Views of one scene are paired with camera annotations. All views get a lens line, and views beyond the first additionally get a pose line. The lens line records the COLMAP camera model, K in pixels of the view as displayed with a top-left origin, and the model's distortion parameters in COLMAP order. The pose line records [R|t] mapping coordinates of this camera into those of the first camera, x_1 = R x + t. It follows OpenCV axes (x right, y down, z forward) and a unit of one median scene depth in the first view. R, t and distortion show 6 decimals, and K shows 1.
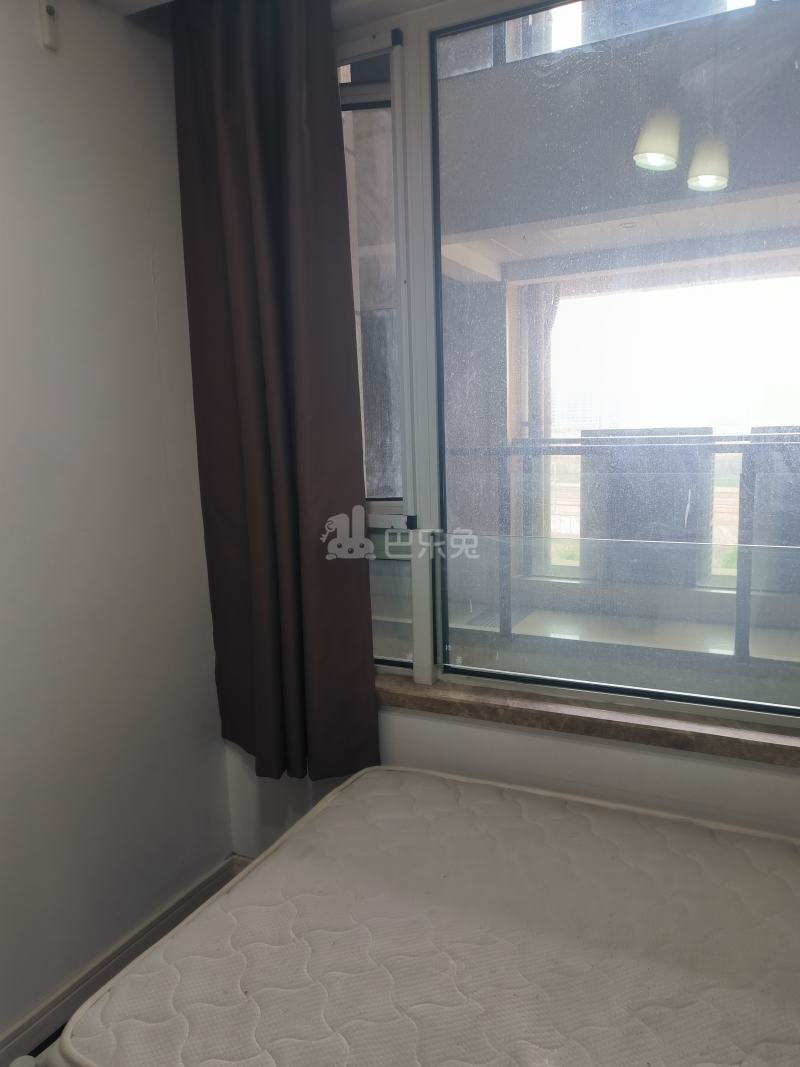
lens RADIAL K [[778.1, 0, 400.0], [0, 778.1, 533.5], [0, 0, 1]] dist [0.001297, -0.009661]
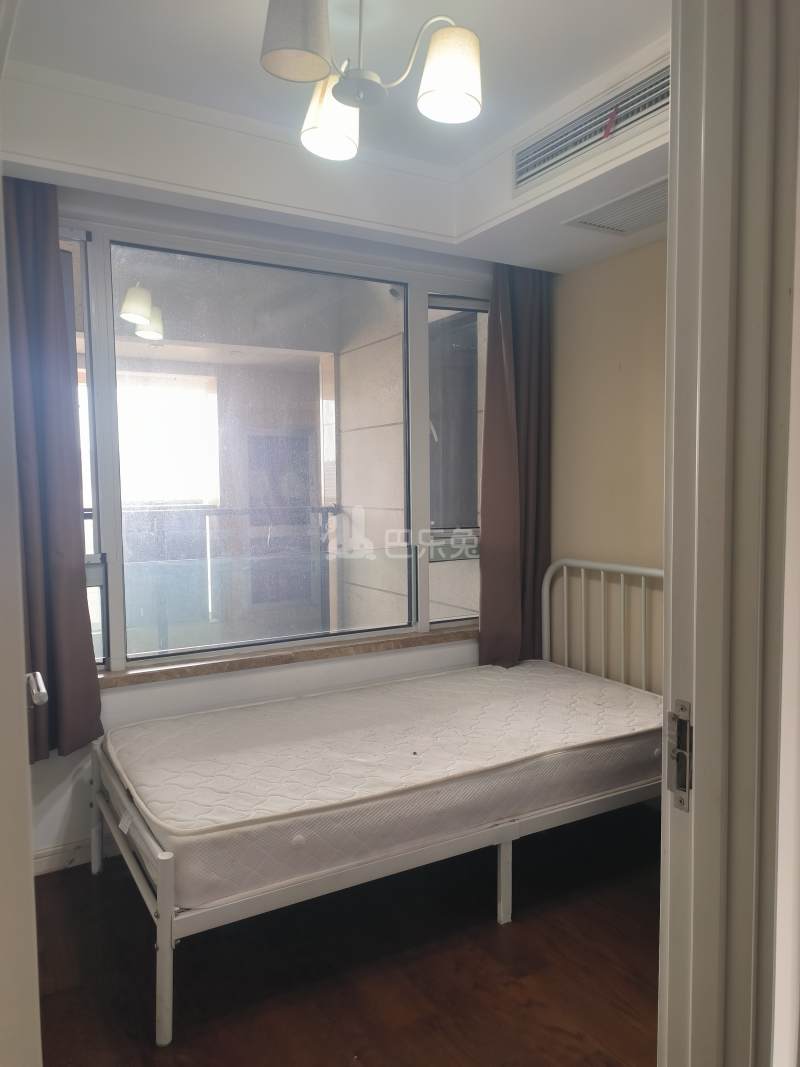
lens RADIAL K [[772.3, 0, 398.1], [0, 772.3, 538.0], [0, 0, 1]] dist [0.001998, 0.003712]
pose [[0.541354, -0.031060, 0.840221, -0.980163], [0.120745, 0.991831, -0.041131, 0.080740], [-0.832080, 0.123719, 0.540682, -0.248161]]
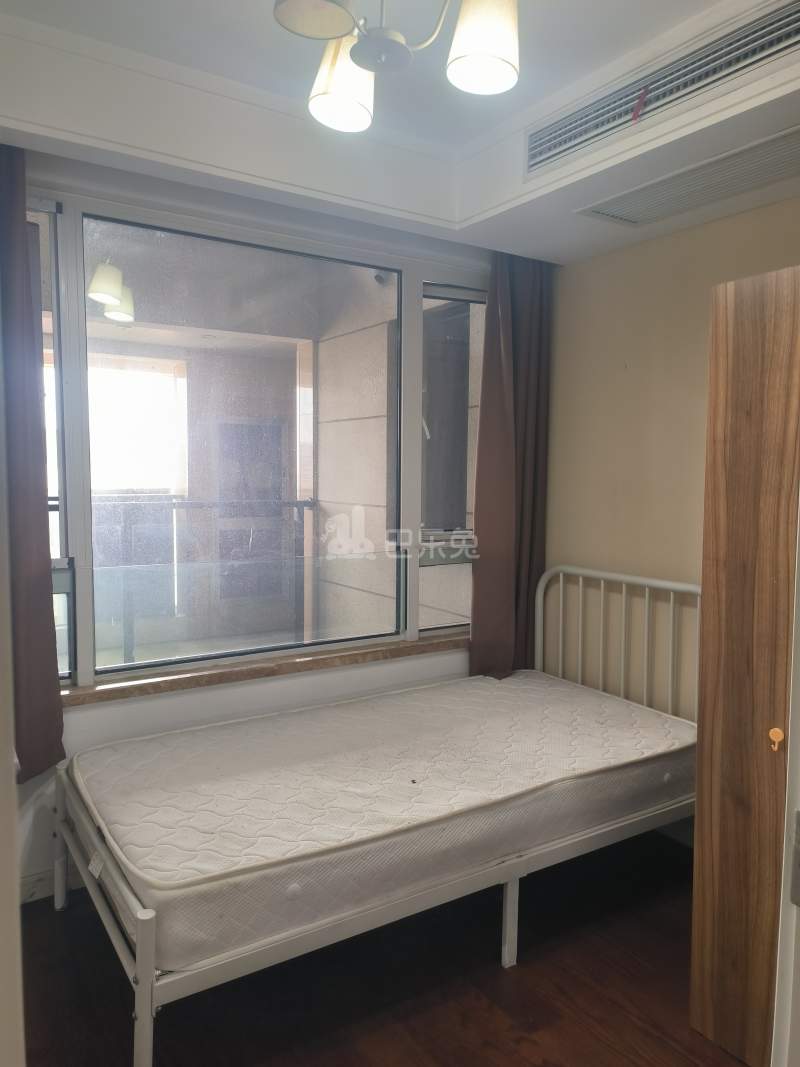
lens RADIAL K [[778.1, 0, 400.0], [0, 778.1, 533.5], [0, 0, 1]] dist [0.001297, -0.009661]
pose [[0.500435, -0.030963, 0.865220, -0.925639], [0.106463, 0.993976, -0.026007, 0.033106], [-0.859203, 0.105129, 0.500717, -0.146173]]
